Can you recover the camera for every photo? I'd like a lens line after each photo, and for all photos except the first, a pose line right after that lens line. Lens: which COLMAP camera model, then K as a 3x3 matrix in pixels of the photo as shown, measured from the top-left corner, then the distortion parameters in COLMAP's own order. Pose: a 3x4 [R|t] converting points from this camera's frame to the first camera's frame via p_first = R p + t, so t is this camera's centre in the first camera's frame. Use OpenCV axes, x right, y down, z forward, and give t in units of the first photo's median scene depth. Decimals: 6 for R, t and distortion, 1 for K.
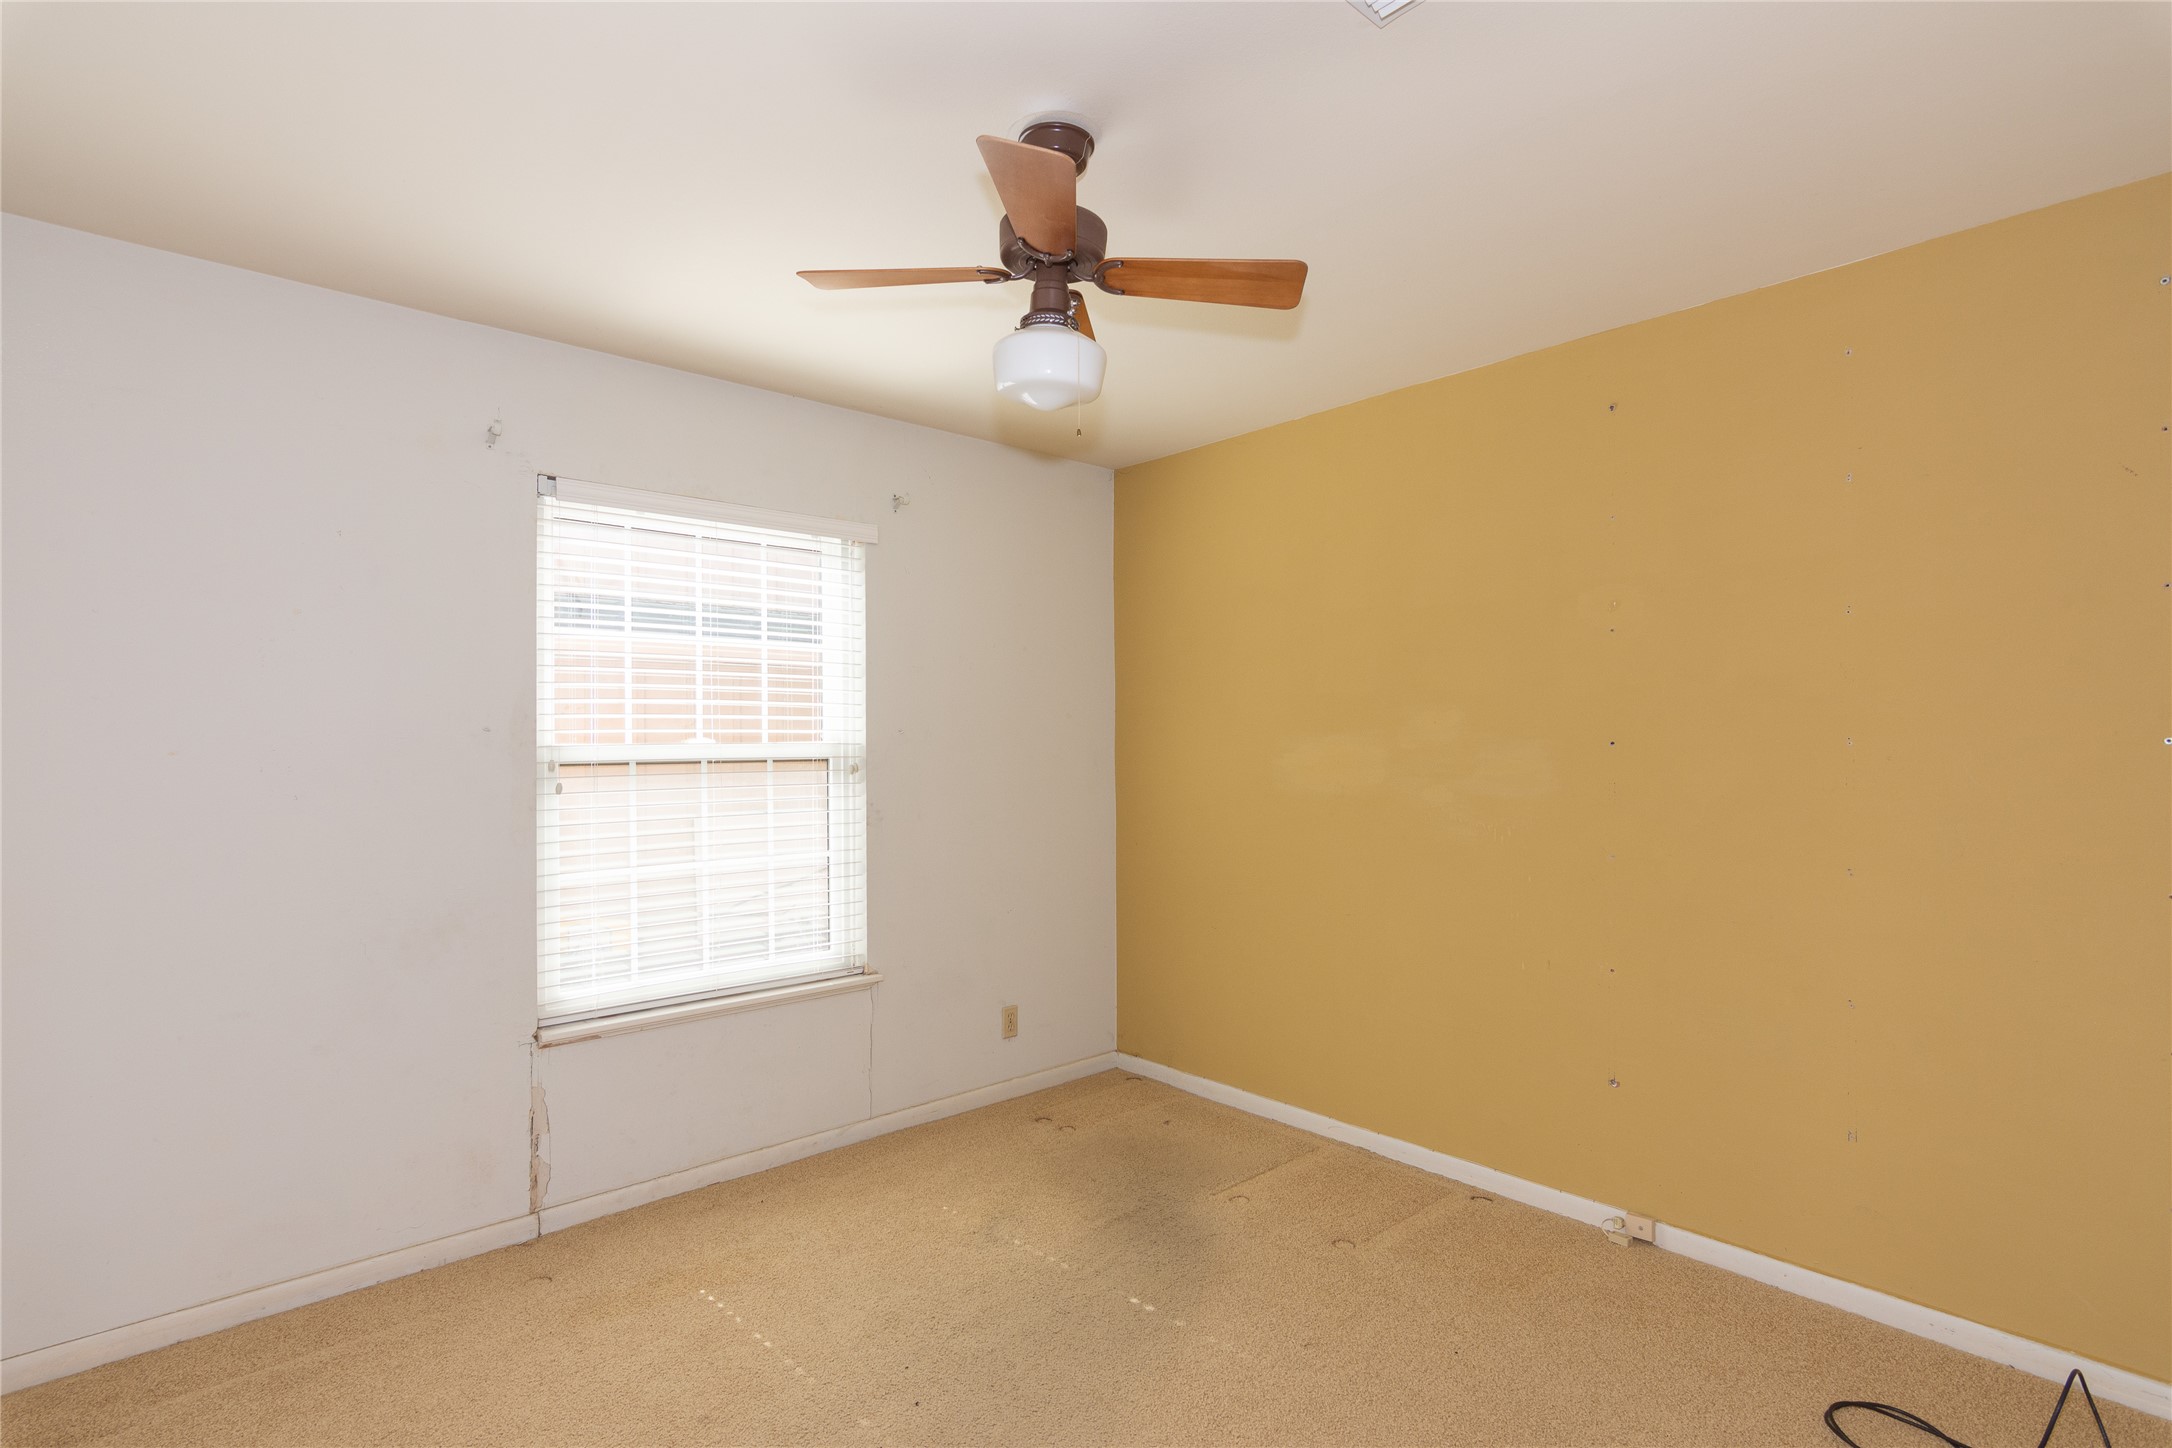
lens RADIAL K [[934.2, 0, 1086.0], [0, 934.2, 724.0], [0, 0, 1]] dist [0.001976, 0.000486]
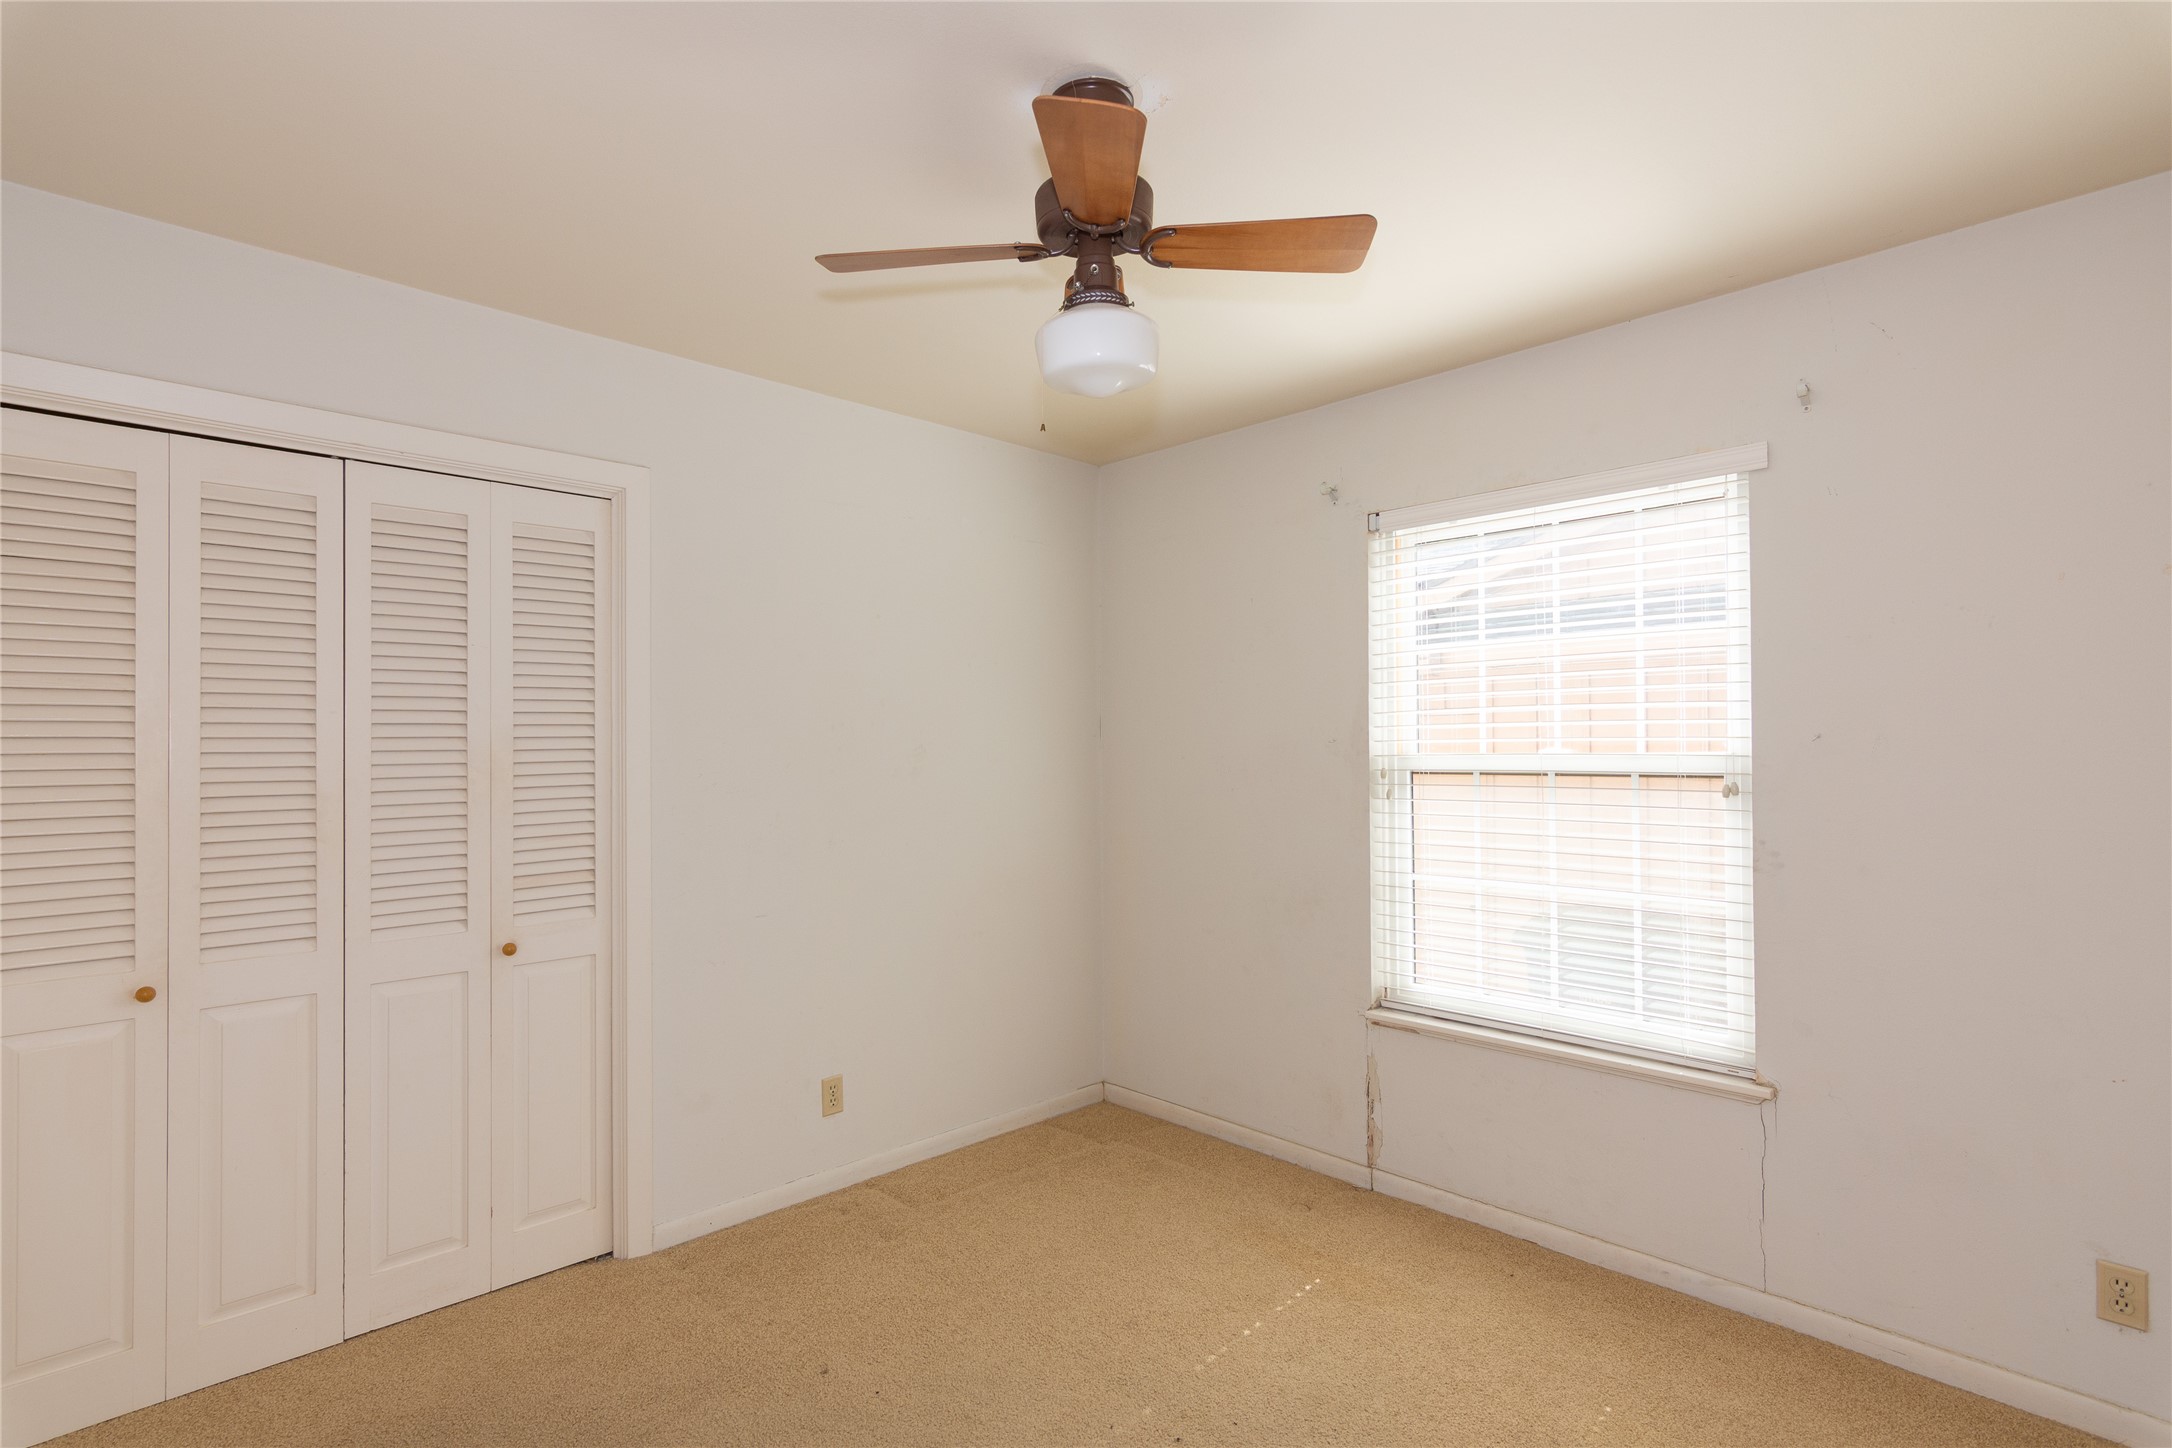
lens RADIAL K [[1061.9, 0, 1086.0], [0, 1061.9, 724.0], [0, 0, 1]] dist [0.000195, 0.001914]
pose [[0.089199, -0.021752, -0.995776, 0.588441], [0.018979, 0.999617, -0.020135, 0.004392], [0.995833, -0.017103, 0.089577, 0.482265]]
